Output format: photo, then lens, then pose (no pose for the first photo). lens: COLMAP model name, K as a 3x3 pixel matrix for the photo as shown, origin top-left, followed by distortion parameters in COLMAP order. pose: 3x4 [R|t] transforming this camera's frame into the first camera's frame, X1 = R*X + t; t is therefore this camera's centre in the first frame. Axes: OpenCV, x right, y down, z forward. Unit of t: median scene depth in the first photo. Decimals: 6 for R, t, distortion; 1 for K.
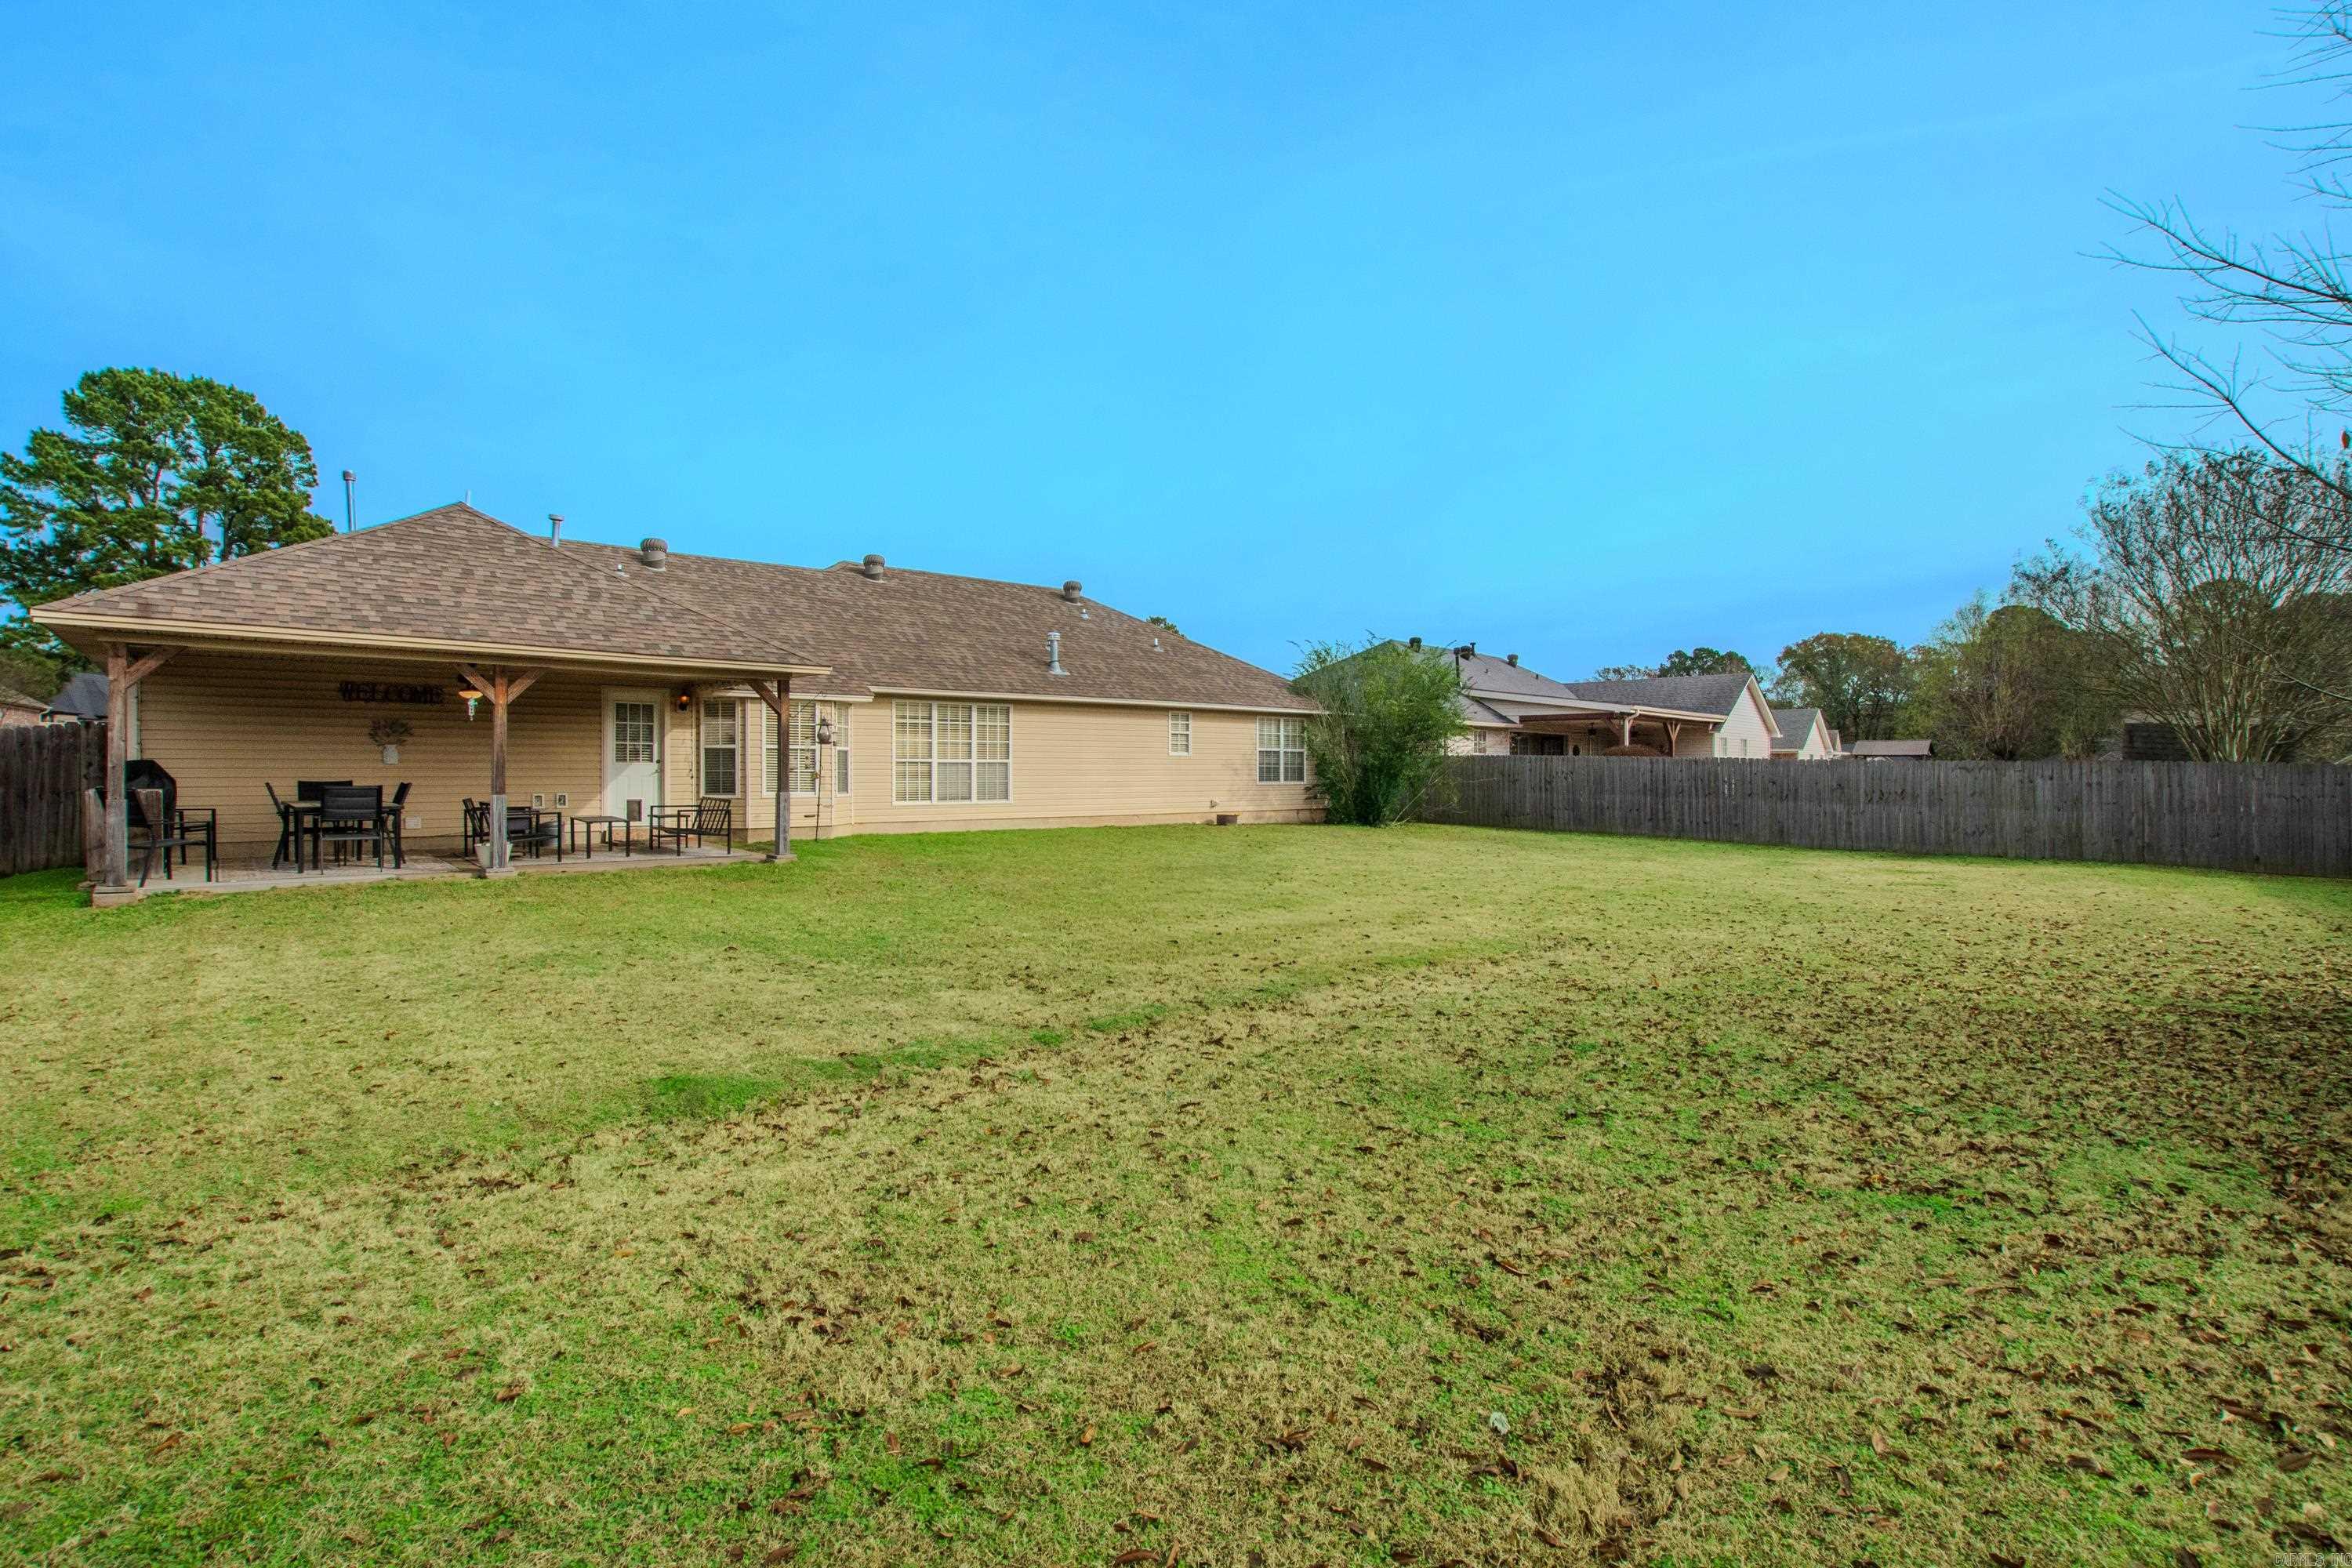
lens RADIAL K [[1130.7, 0, 1188.8], [0, 1130.7, 781.4], [0, 0, 1]] dist [-0.037483, 0.007048]
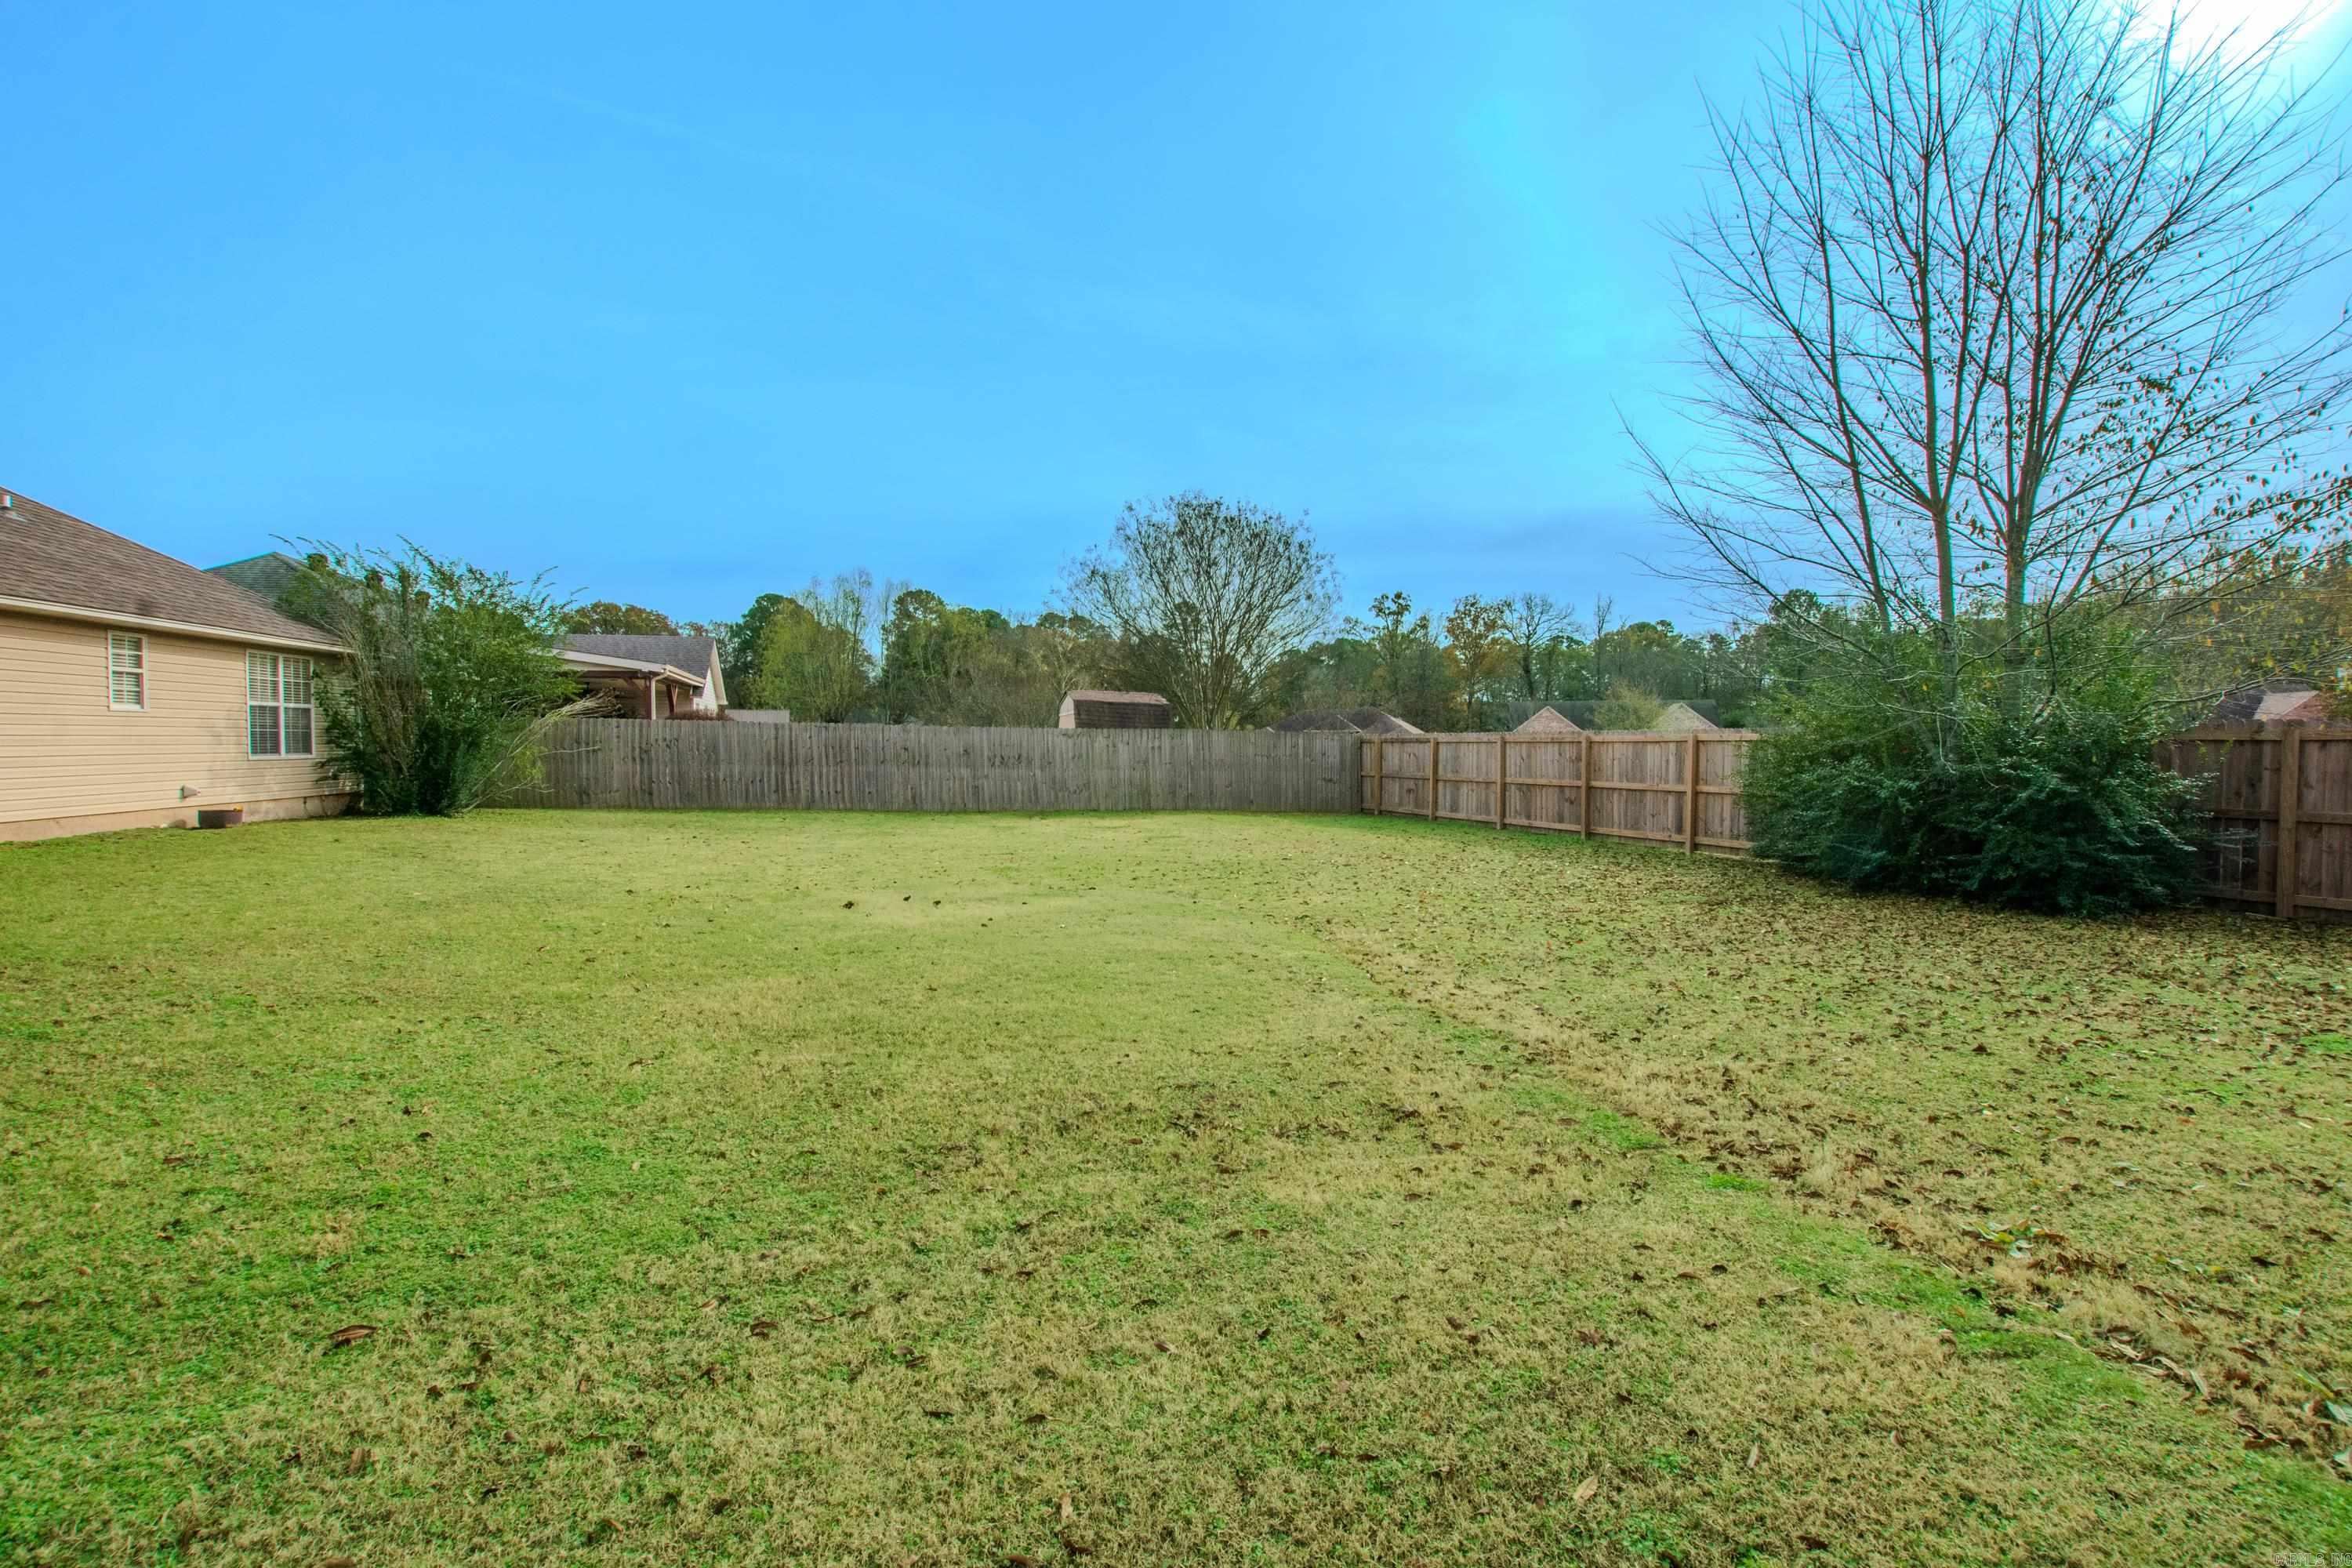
lens RADIAL K [[1130.7, 0, 1188.8], [0, 1130.7, 781.4], [0, 0, 1]] dist [-0.037483, 0.007048]
pose [[0.512101, -0.031693, 0.858340, -0.291126], [0.007675, 0.999448, 0.032325, -0.001493], [-0.858891, -0.009966, 0.512062, 0.359768]]
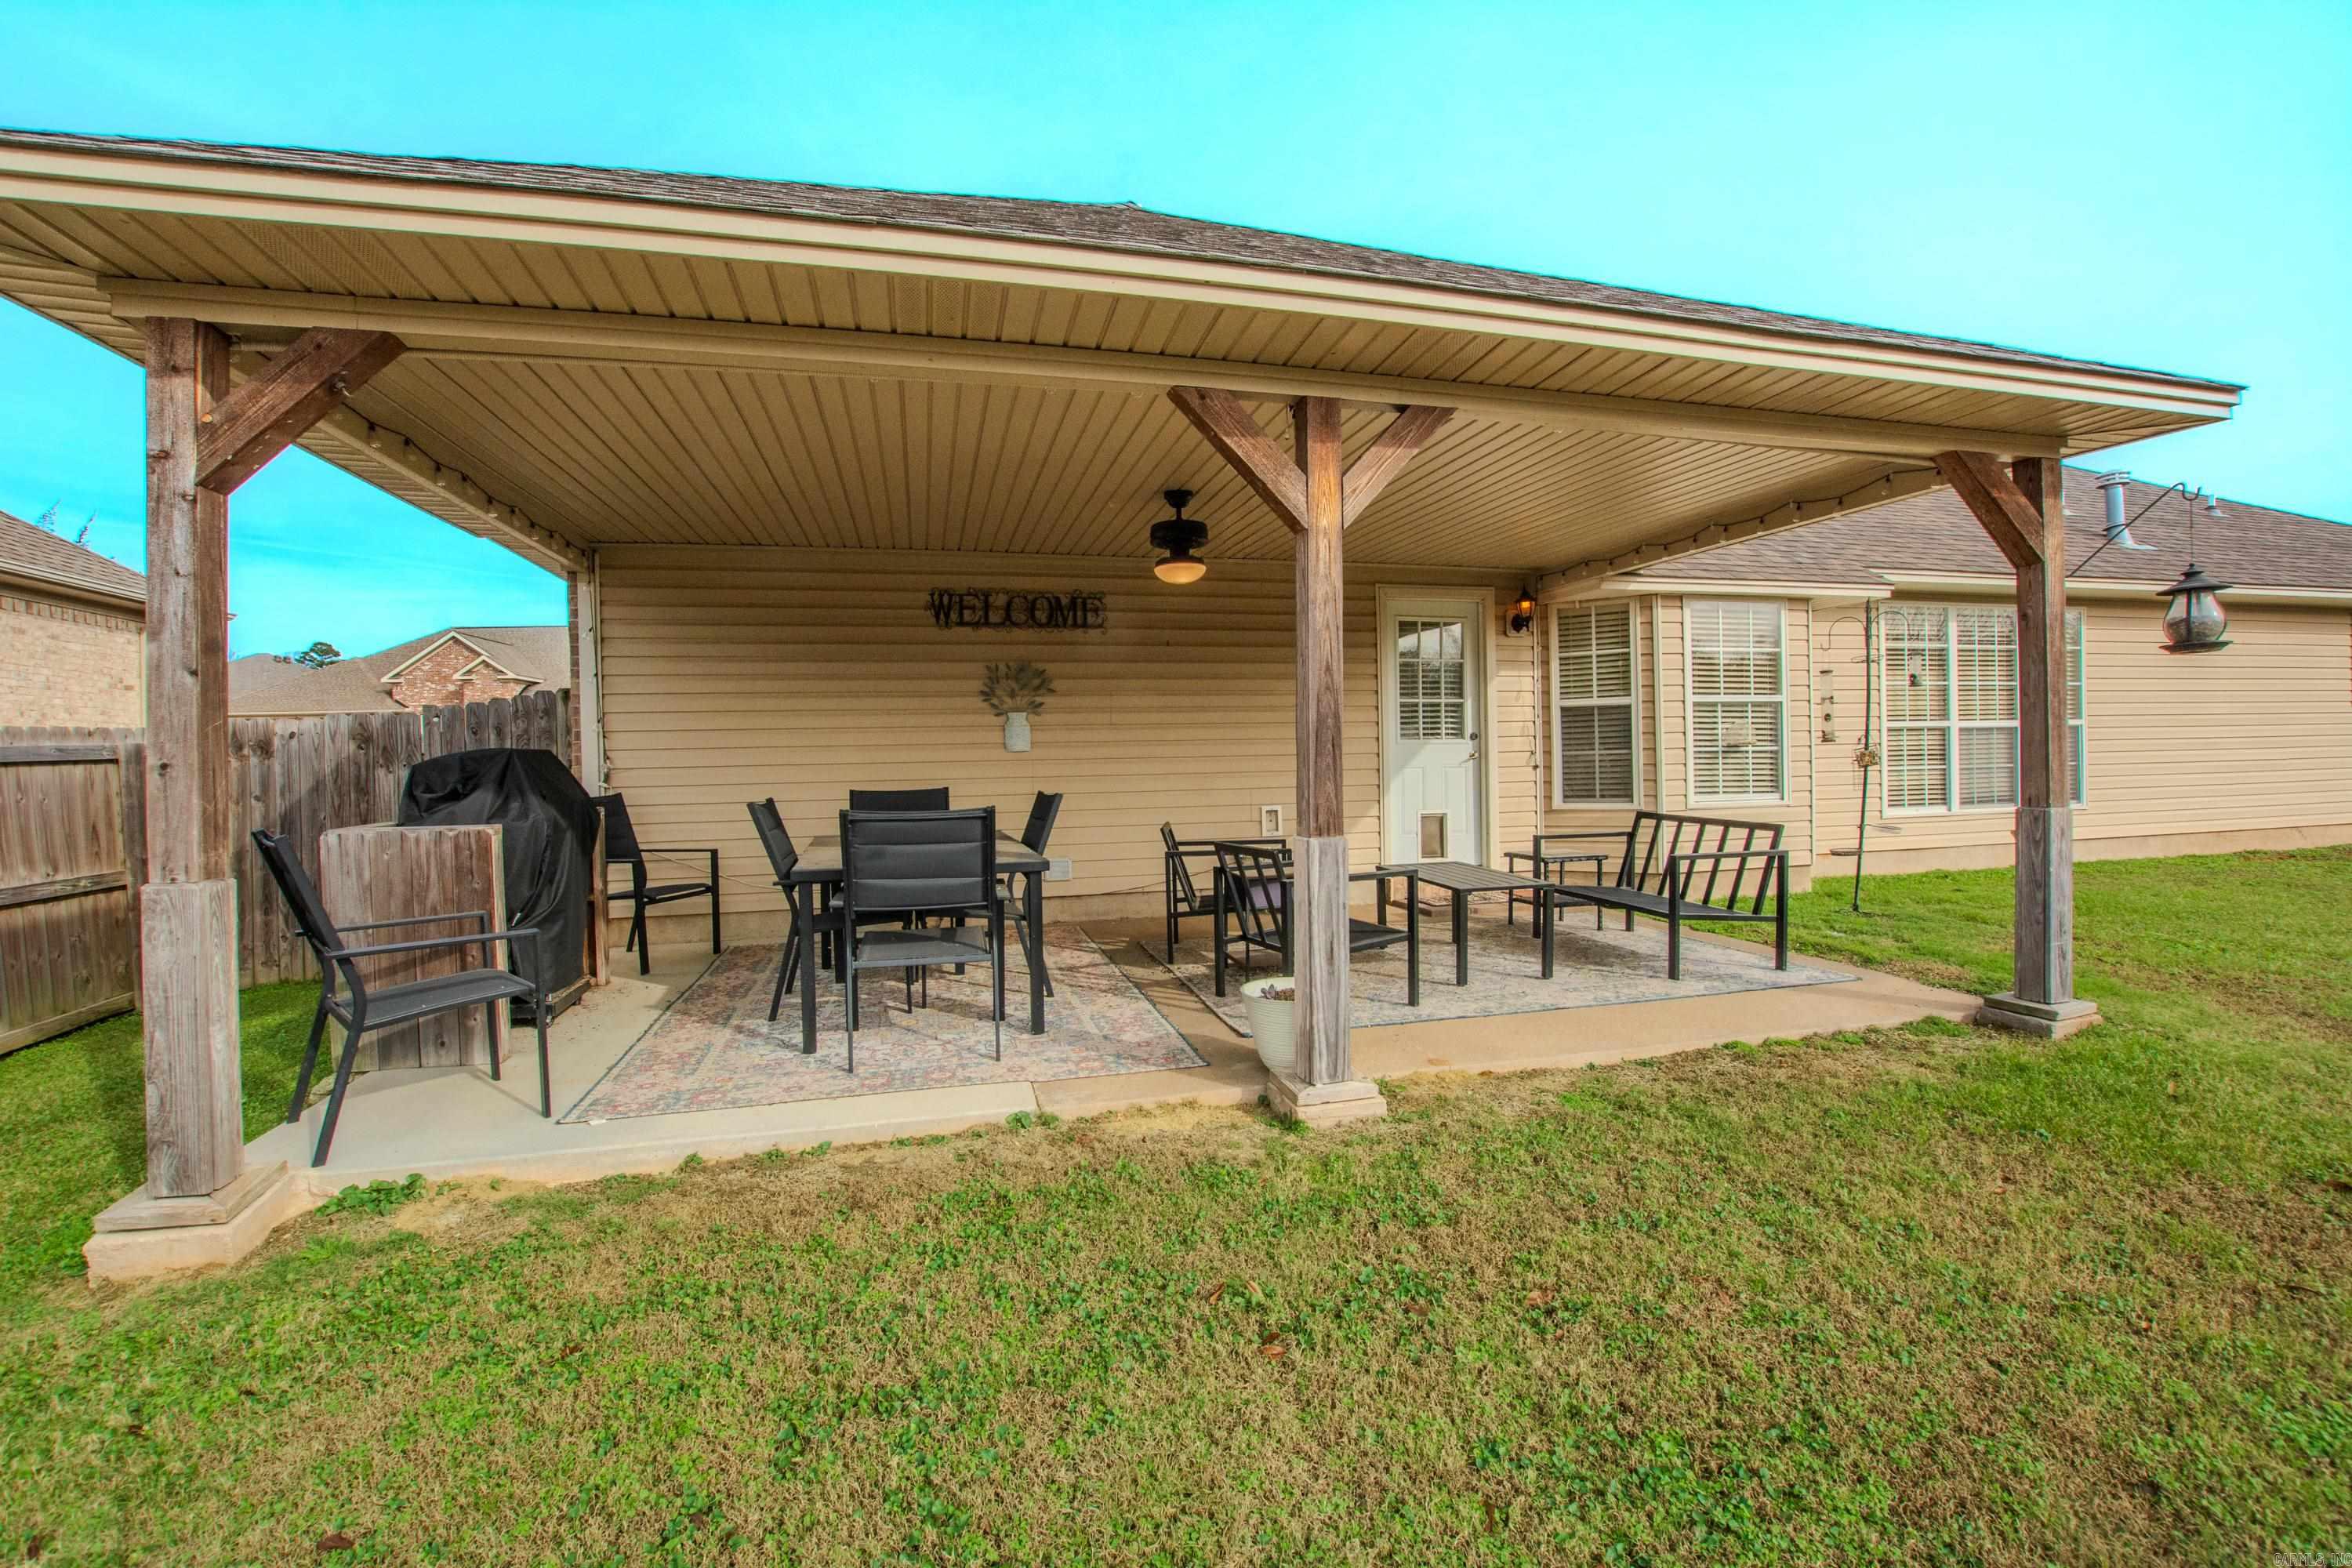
lens RADIAL K [[1055.1, 0, 1190.8], [0, 1055.1, 780.9], [0, 0, 1]] dist [-0.028289, 0.000191]
pose [[0.893215, -0.012920, -0.449444, -0.370855], [0.018231, 0.999806, 0.007491, -0.003956], [0.449259, -0.014885, 0.893277, 0.519454]]
